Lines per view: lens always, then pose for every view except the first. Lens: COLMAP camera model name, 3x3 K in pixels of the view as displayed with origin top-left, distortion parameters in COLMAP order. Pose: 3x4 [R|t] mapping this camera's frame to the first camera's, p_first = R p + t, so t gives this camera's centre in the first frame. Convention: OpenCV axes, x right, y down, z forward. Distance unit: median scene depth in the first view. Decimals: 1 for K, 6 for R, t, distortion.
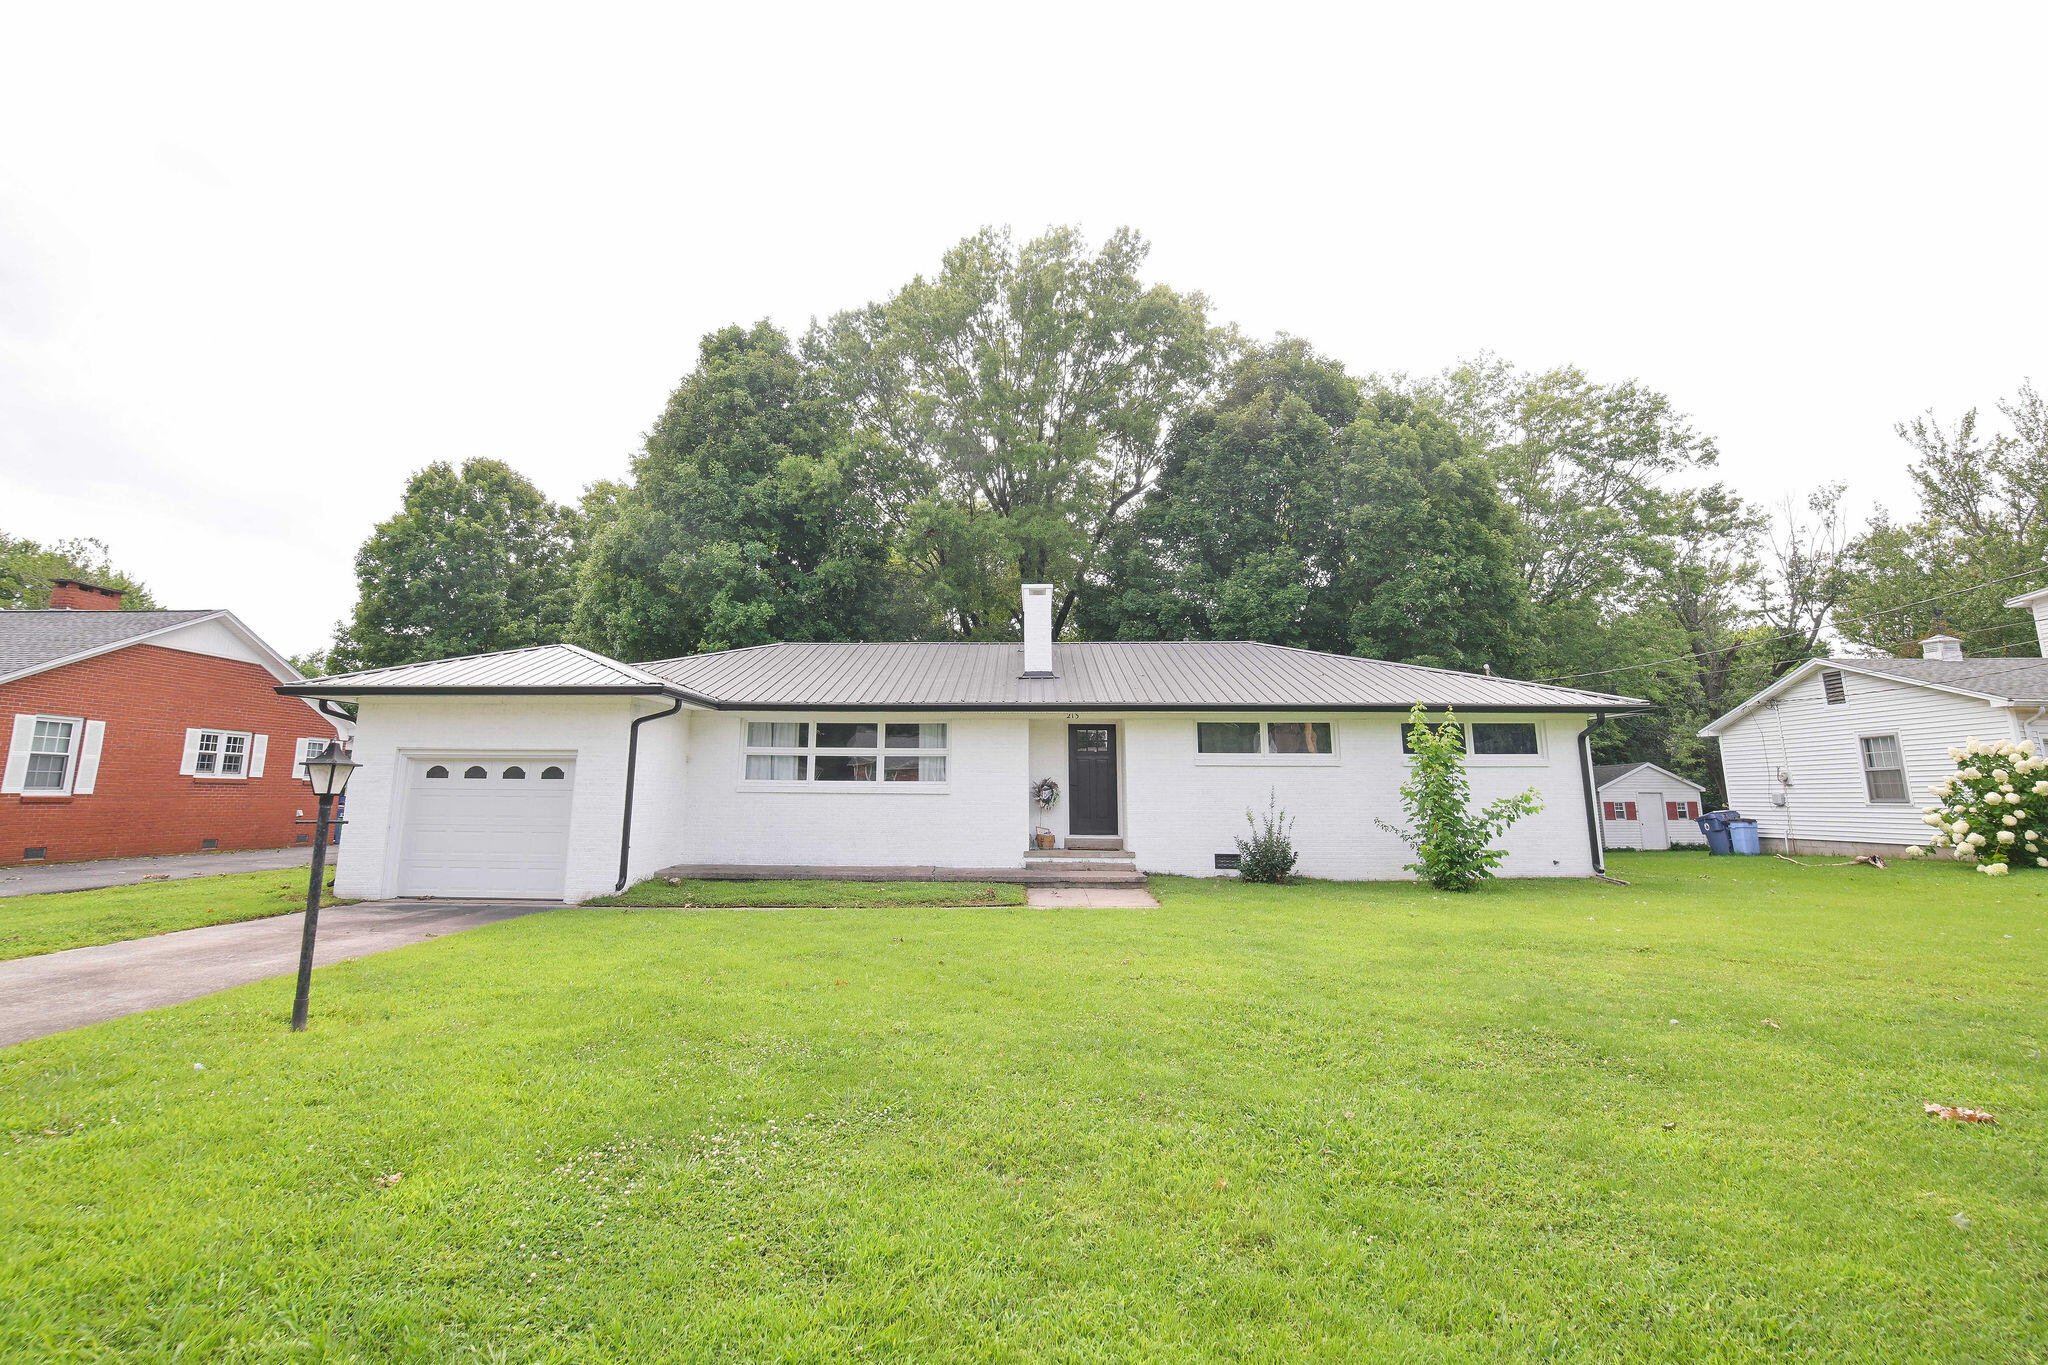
lens RADIAL K [[913.5, 0, 1018.2], [0, 913.5, 581.8], [0, 0, 1]] dist [-0.013596, 0.000053]
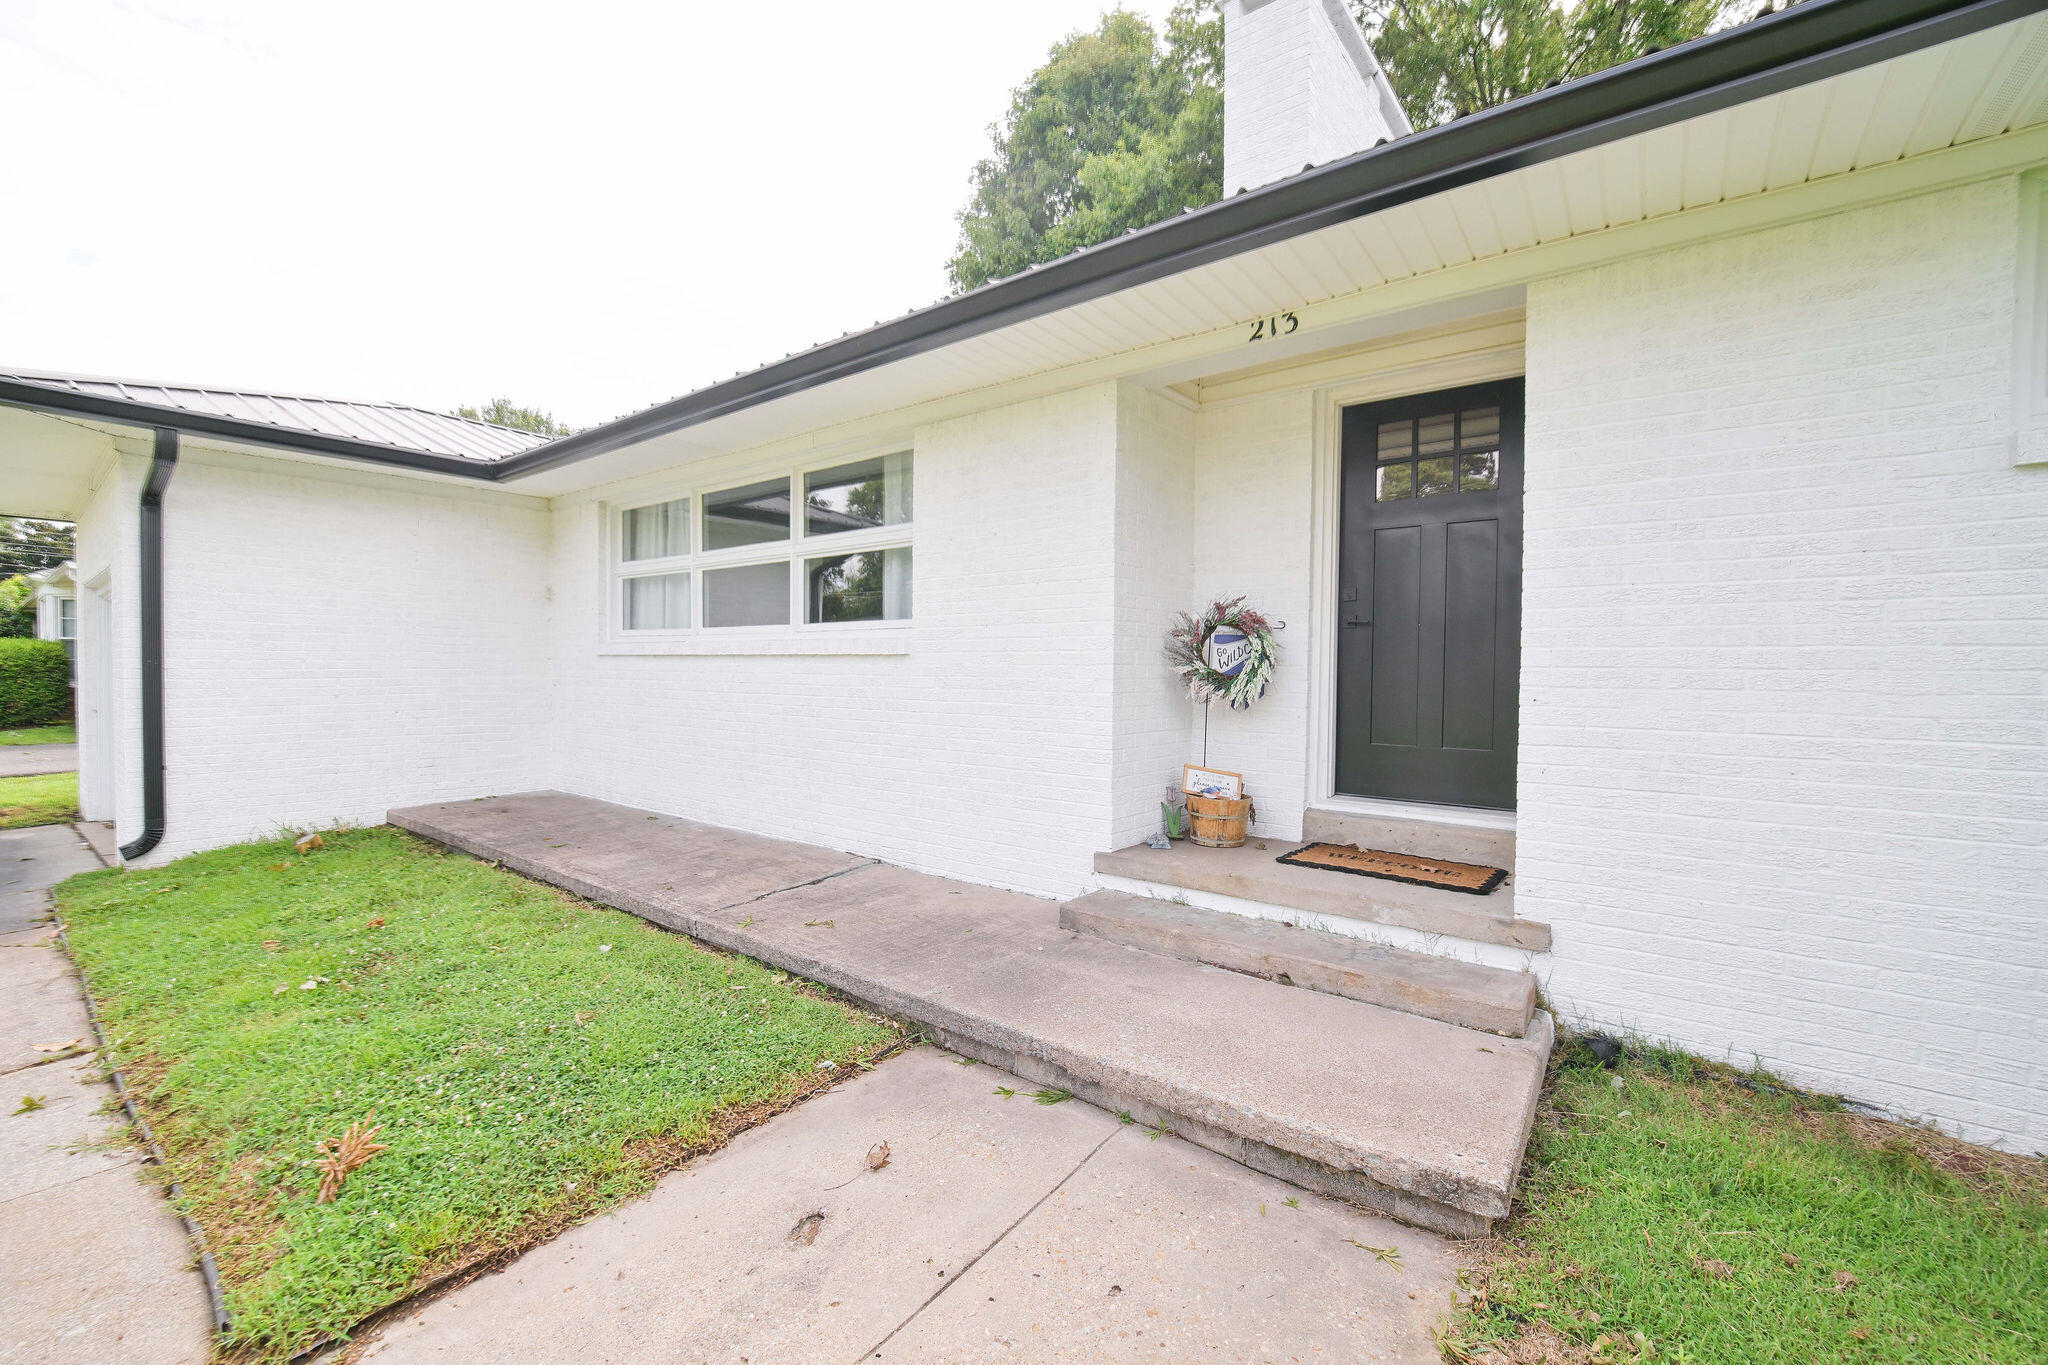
lens RADIAL K [[850.4, 0, 1022.7], [0, 850.4, 696.6], [0, 0, 1]] dist [-0.020478, 0.000522]
pose [[0.810335, 0.022404, -0.585539, 0.087411], [0.128564, 0.968123, 0.214963, 0.117581], [0.571689, -0.249471, 0.781623, 0.491510]]
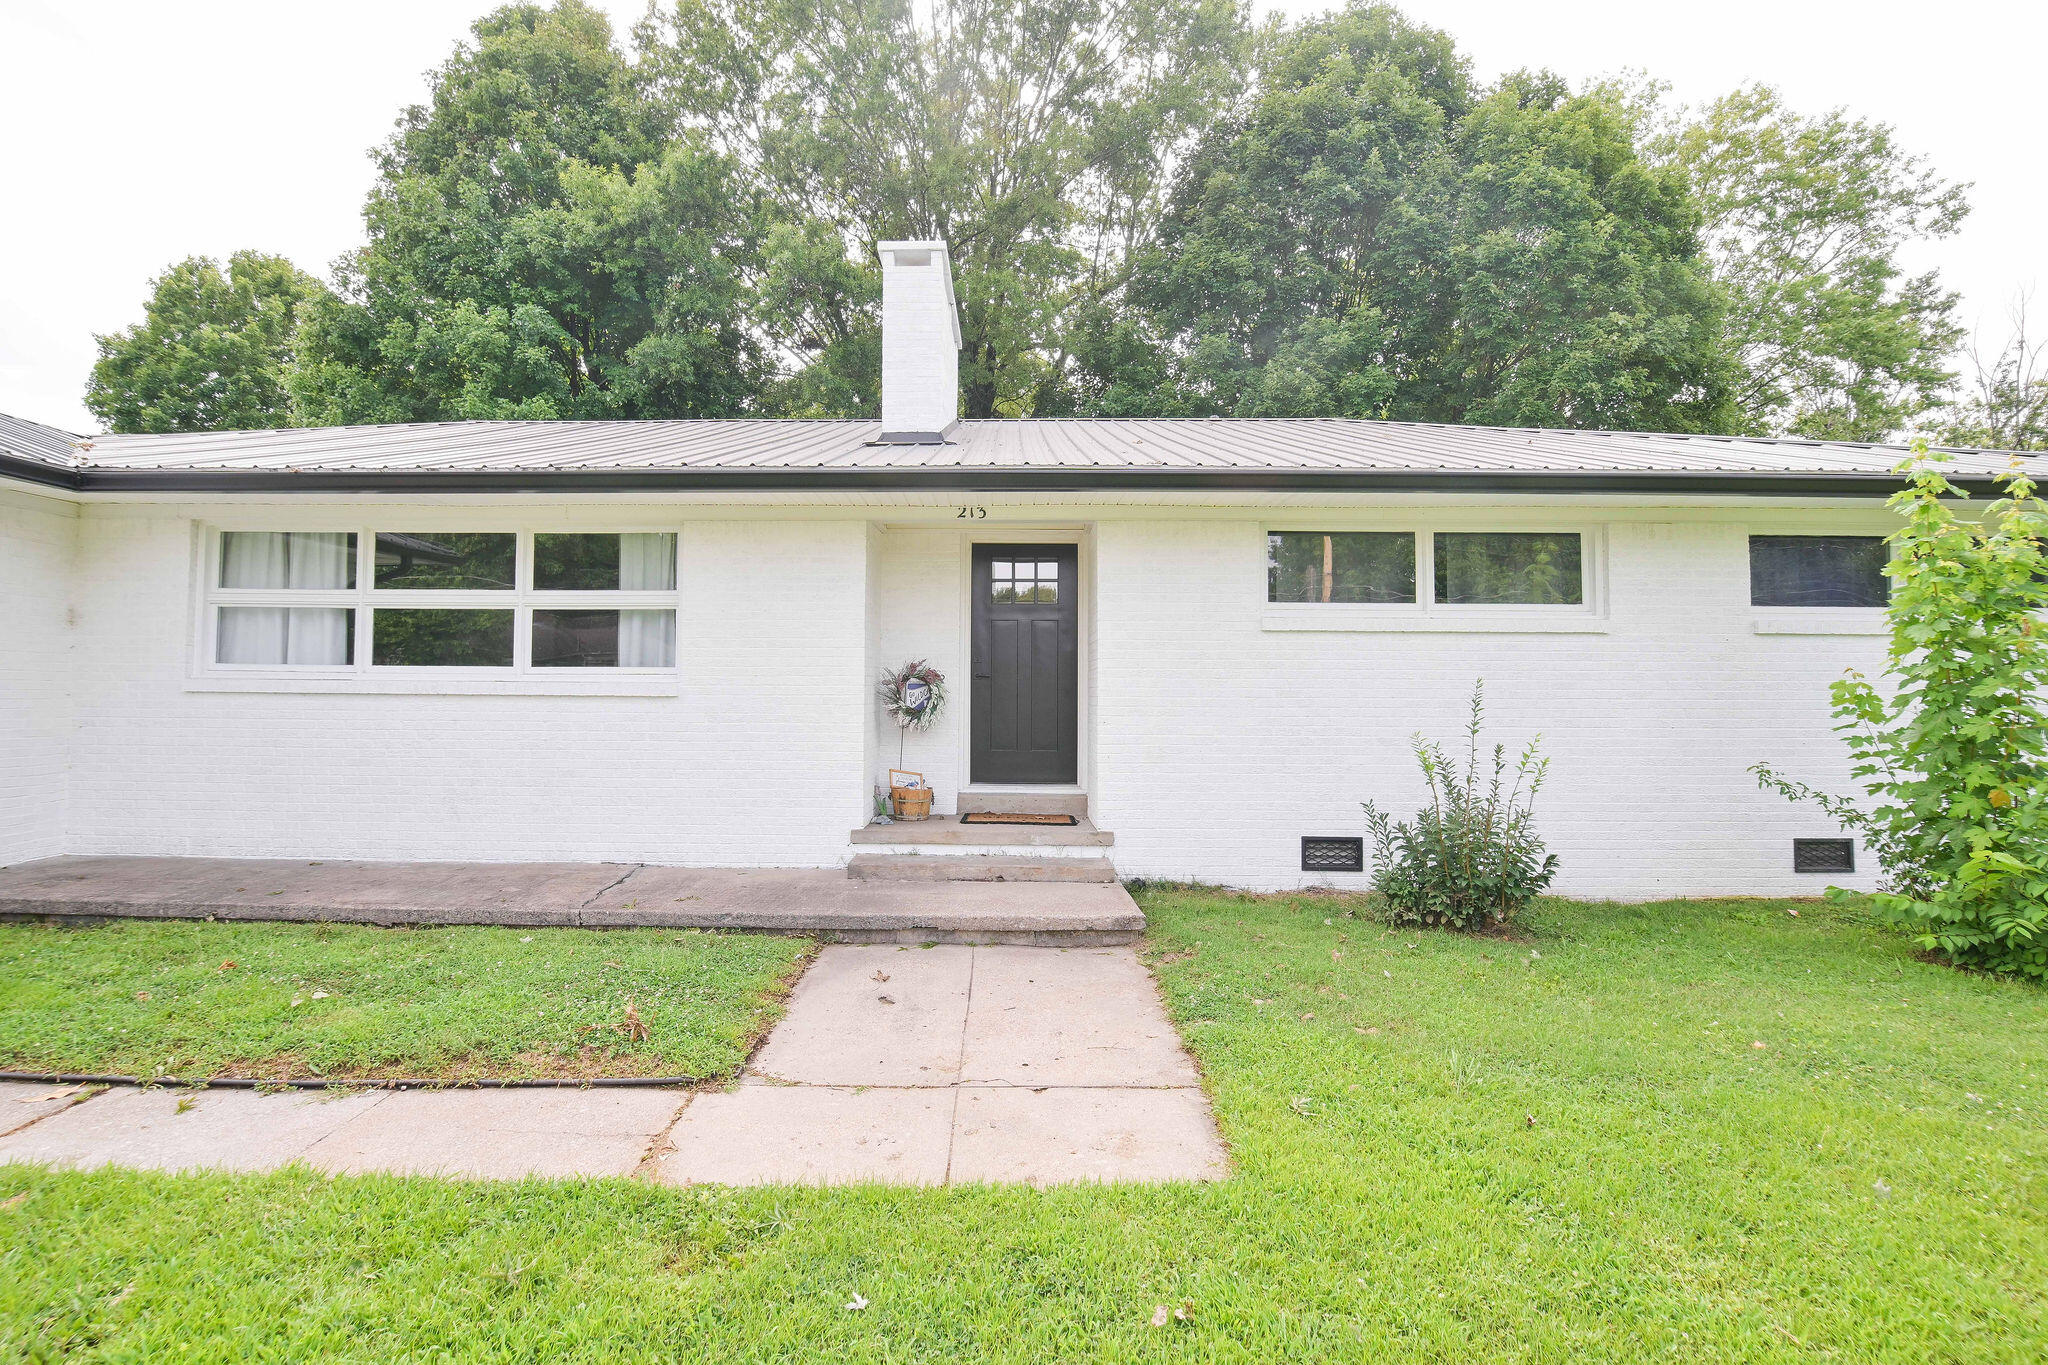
lens RADIAL K [[895.4, 0, 1022.7], [0, 895.4, 642.3], [0, 0, 1]] dist [-0.023867, 0.000596]
pose [[0.999771, 0.001691, 0.021341, 0.047786], [-0.005427, 0.984328, 0.176266, 0.085018], [-0.020708, -0.176341, 0.984111, 0.376650]]
